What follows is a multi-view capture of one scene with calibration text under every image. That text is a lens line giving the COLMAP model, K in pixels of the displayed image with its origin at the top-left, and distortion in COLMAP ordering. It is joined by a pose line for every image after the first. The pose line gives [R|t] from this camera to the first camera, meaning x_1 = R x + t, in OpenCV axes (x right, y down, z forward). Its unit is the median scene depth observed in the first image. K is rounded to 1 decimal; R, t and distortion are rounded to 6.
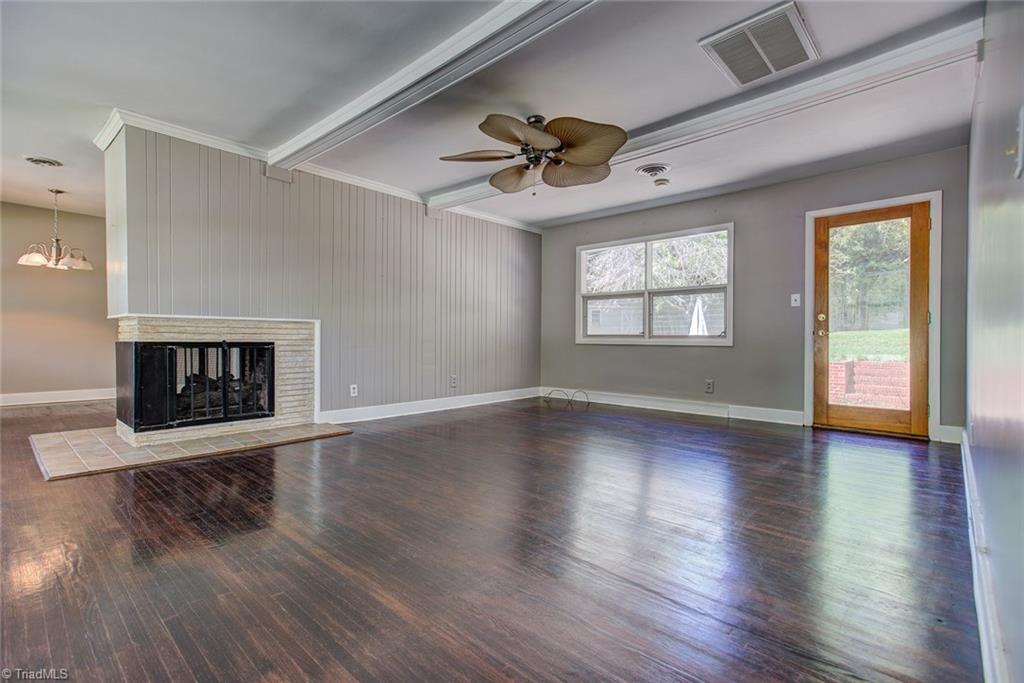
lens RADIAL K [[473.4, 0, 518.7], [0, 473.4, 340.9], [0, 0, 1]] dist [0.008491, -0.000257]
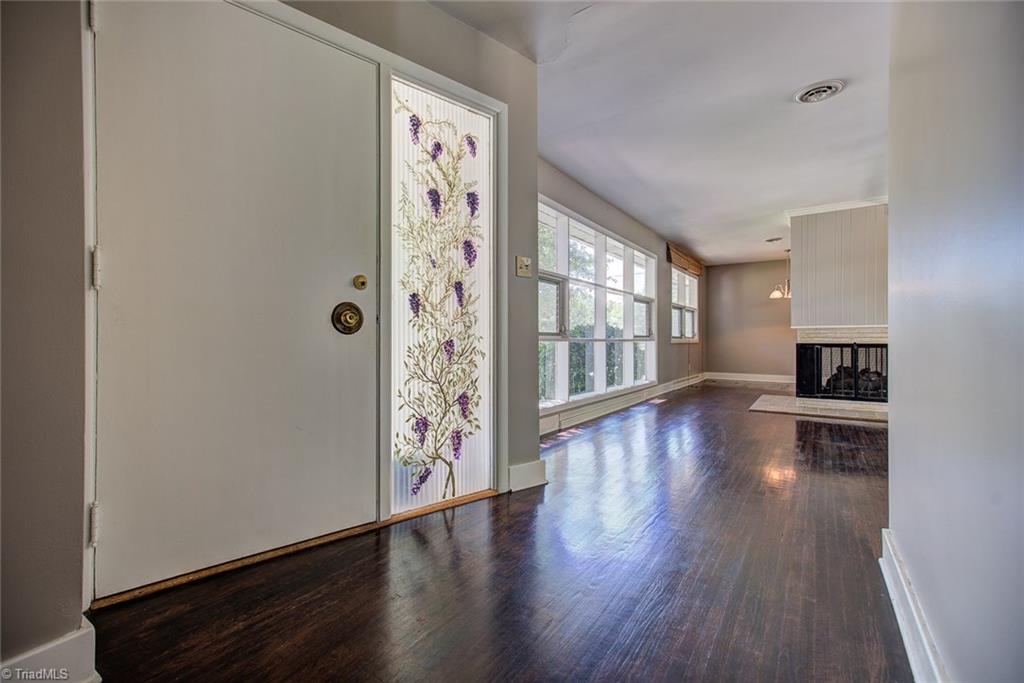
lens RADIAL K [[473.4, 0, 518.7], [0, 473.4, 340.9], [0, 0, 1]] dist [0.008491, -0.000257]
pose [[0.165796, -0.004067, -0.986152, 0.544357], [-0.002418, 0.999987, -0.004530, 0.002886], [0.986157, 0.003136, 0.165784, -0.194293]]
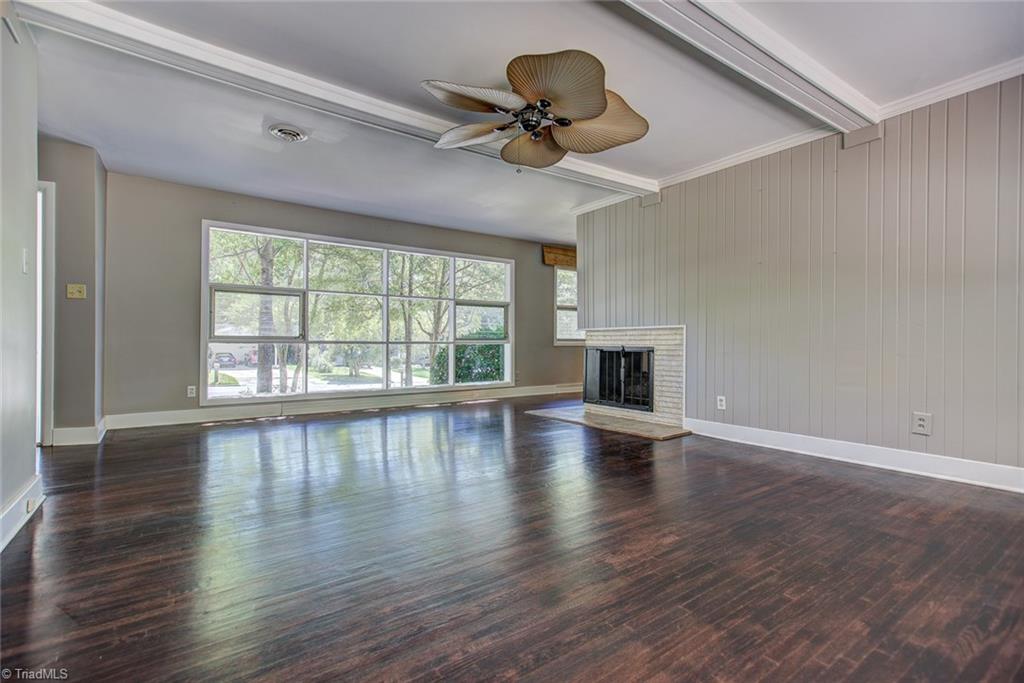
lens RADIAL K [[473.4, 0, 518.7], [0, 473.4, 340.9], [0, 0, 1]] dist [0.008491, -0.000257]
pose [[-0.208663, -0.009579, -0.977941, 0.635251], [-0.005448, 0.999948, -0.008632, -0.000571], [0.977972, 0.003526, -0.208705, 0.880836]]
